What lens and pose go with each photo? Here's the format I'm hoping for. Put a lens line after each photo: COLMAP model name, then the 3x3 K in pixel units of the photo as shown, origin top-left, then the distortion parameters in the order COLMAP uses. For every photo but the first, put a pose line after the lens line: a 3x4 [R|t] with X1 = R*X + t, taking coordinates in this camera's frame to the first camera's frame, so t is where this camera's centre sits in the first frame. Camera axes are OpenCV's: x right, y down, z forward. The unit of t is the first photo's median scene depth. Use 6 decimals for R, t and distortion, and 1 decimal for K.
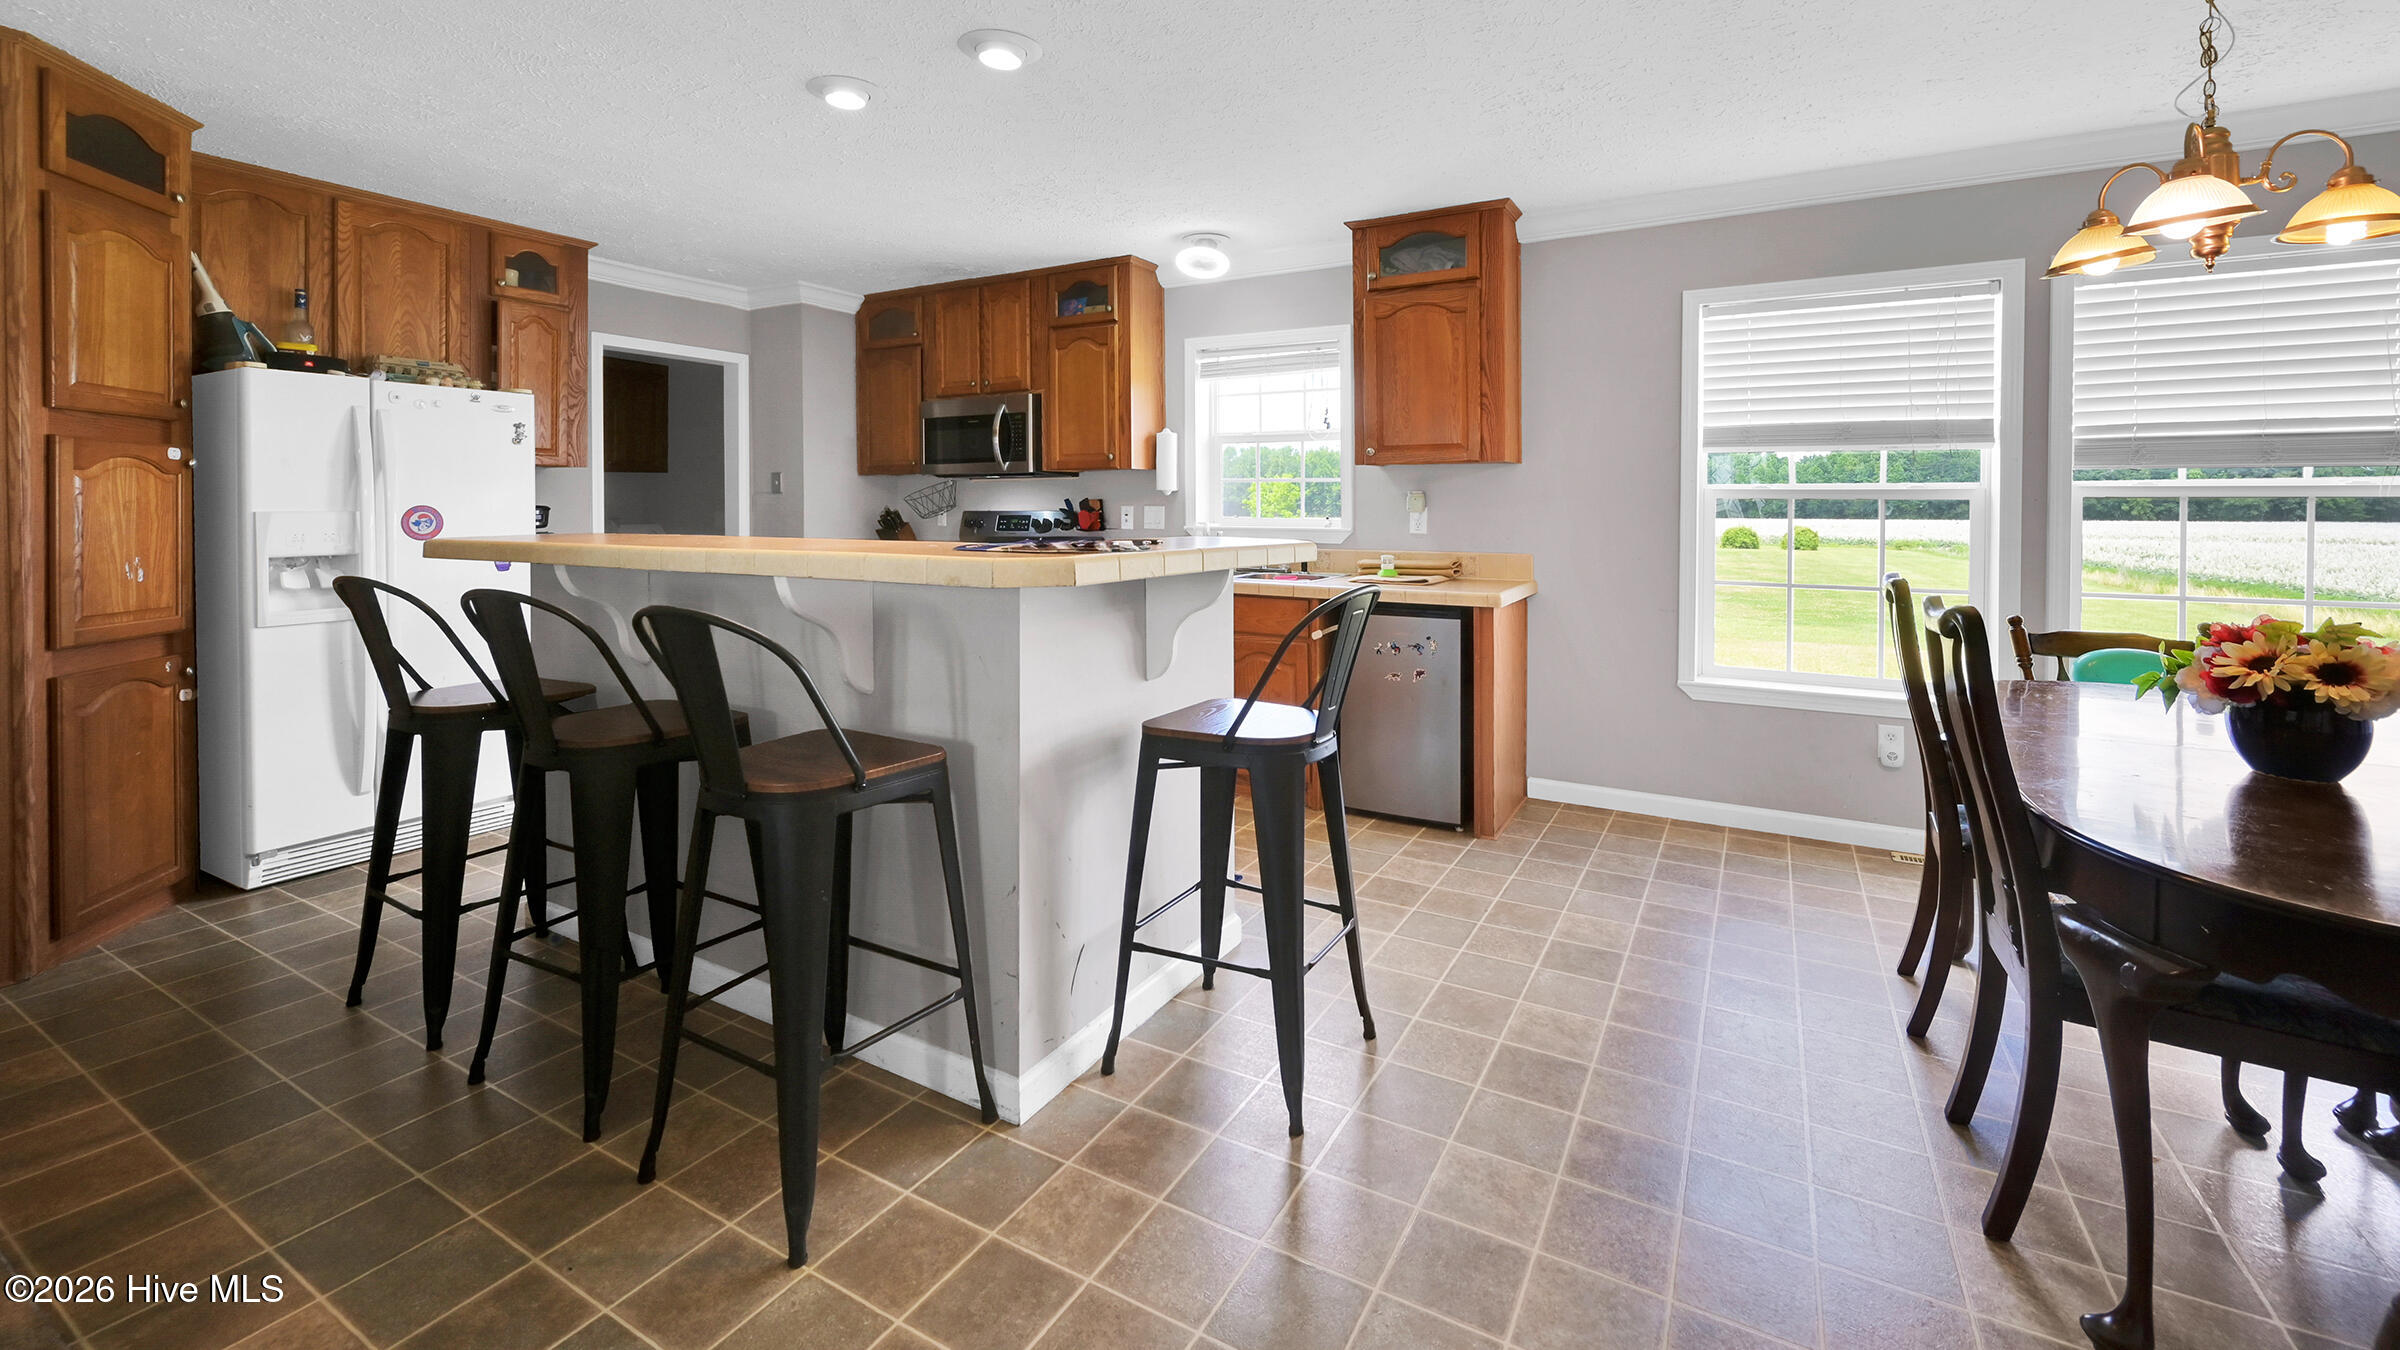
lens RADIAL K [[972.9, 0, 1245.6], [0, 972.9, 593.7], [0, 0, 1]] dist [-0.002687, 0.001244]
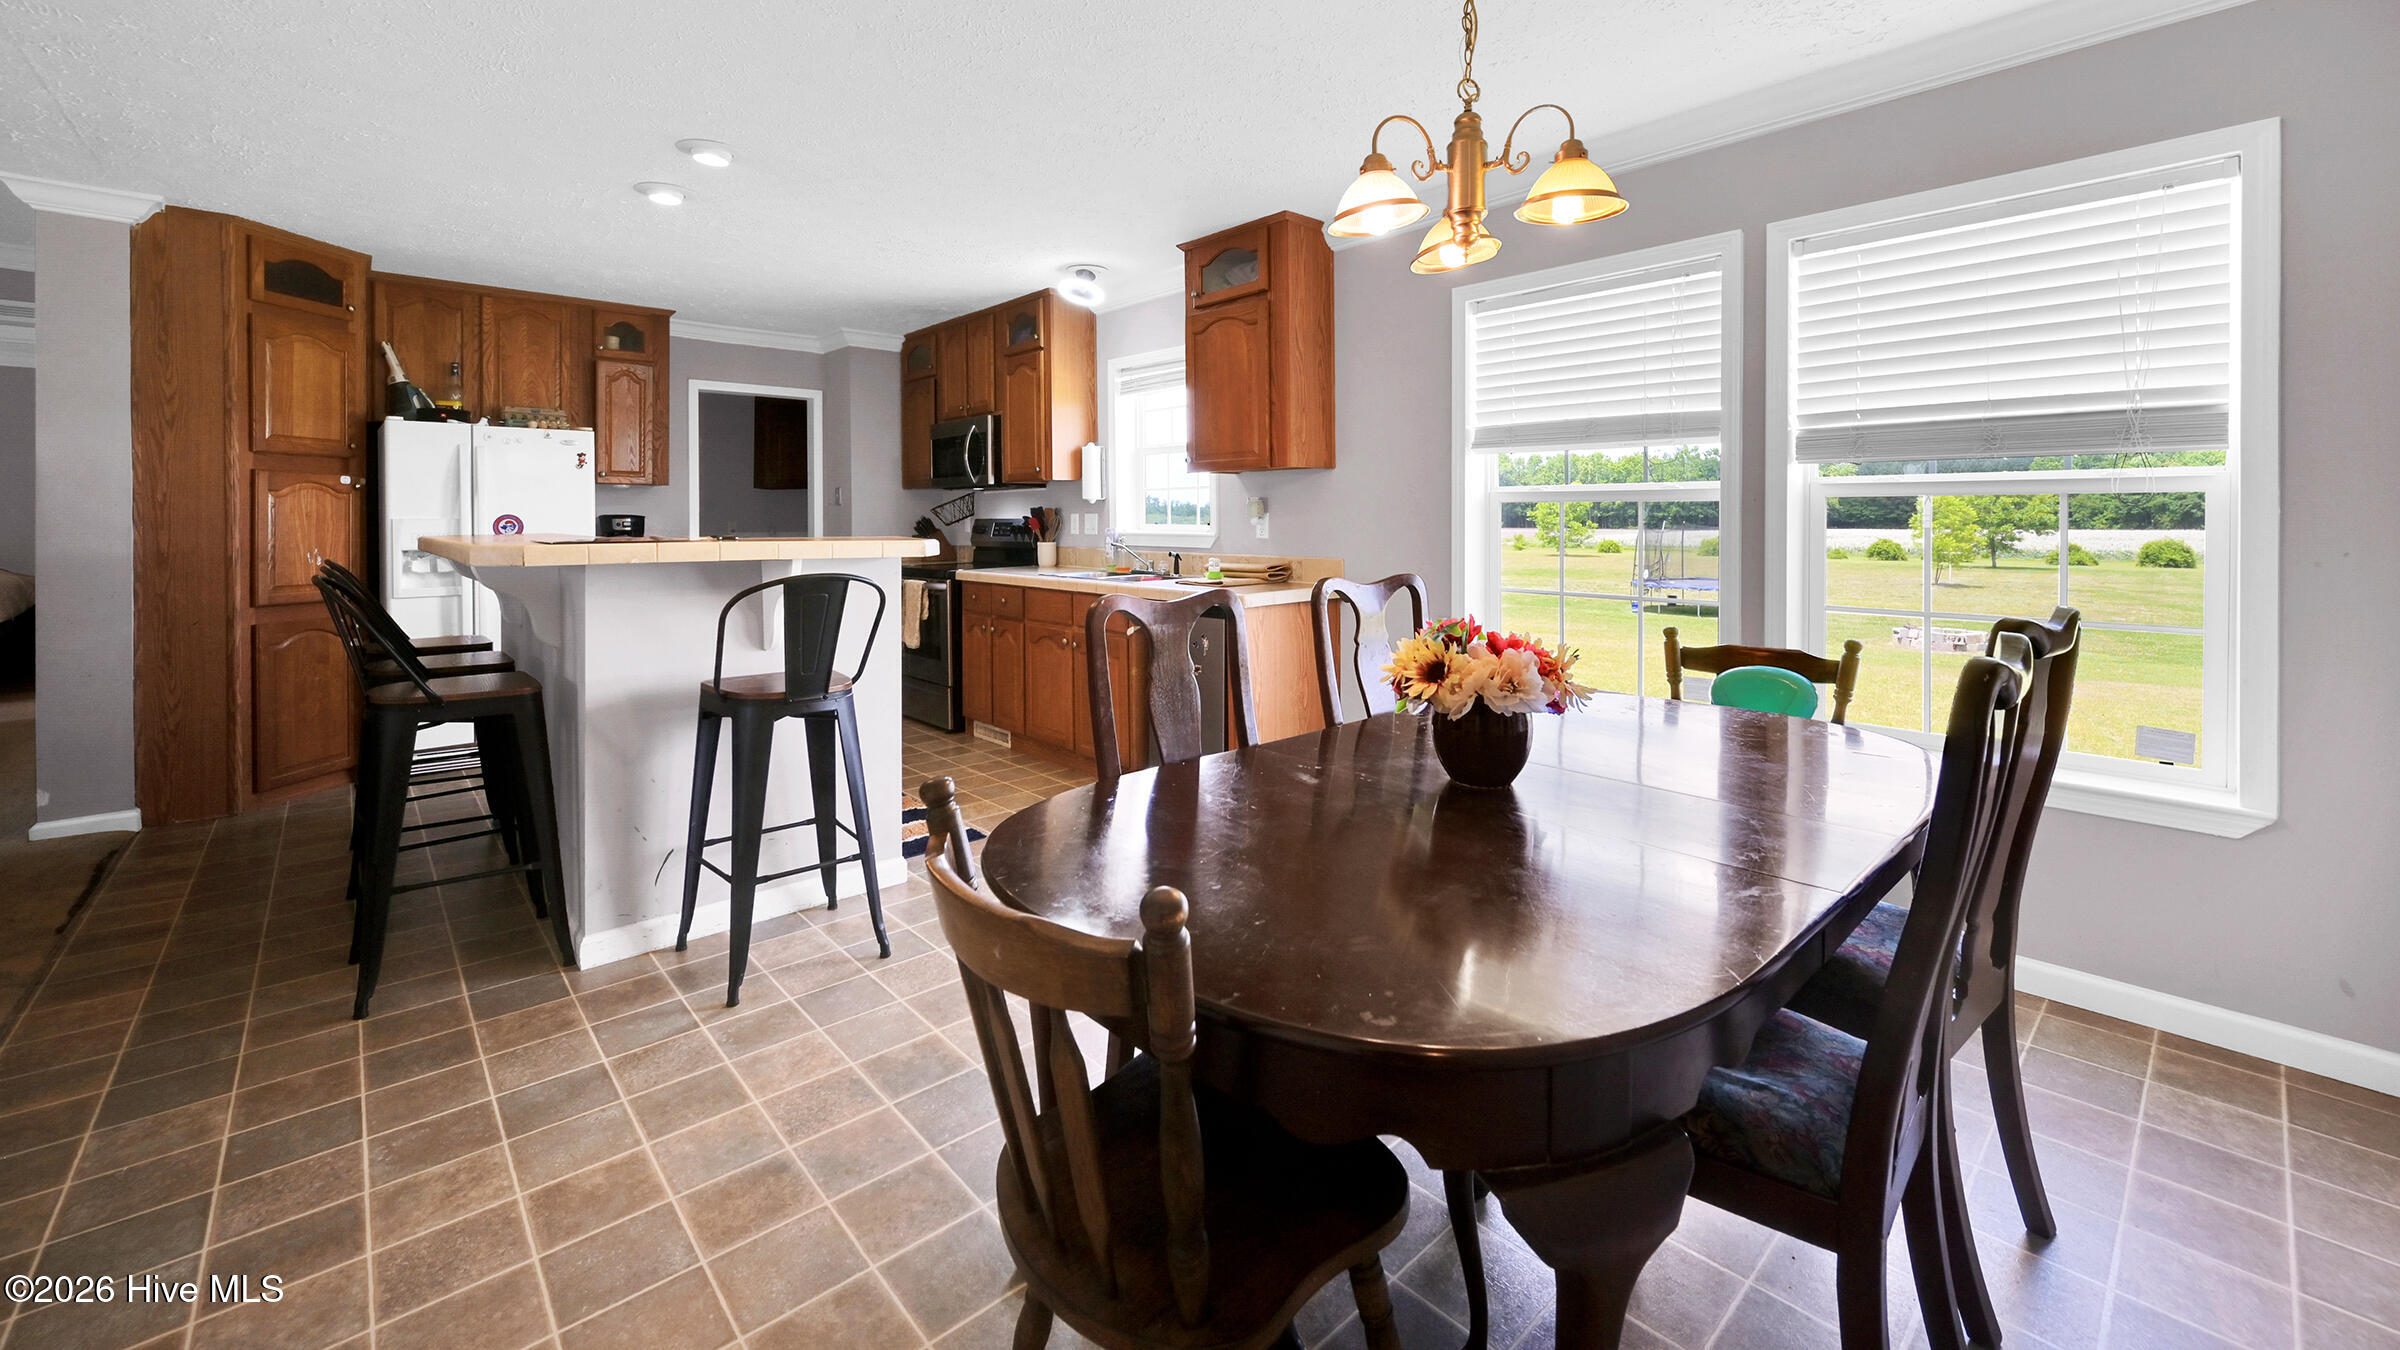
lens RADIAL K [[972.9, 0, 1212.8], [0, 972.9, 611.5], [0, 0, 1]] dist [-0.002687, 0.001244]
pose [[0.949622, 0.026834, -0.312248, 0.490877], [-0.024629, 0.999636, 0.011003, 0.006748], [0.312429, -0.002758, 0.949937, -0.002191]]
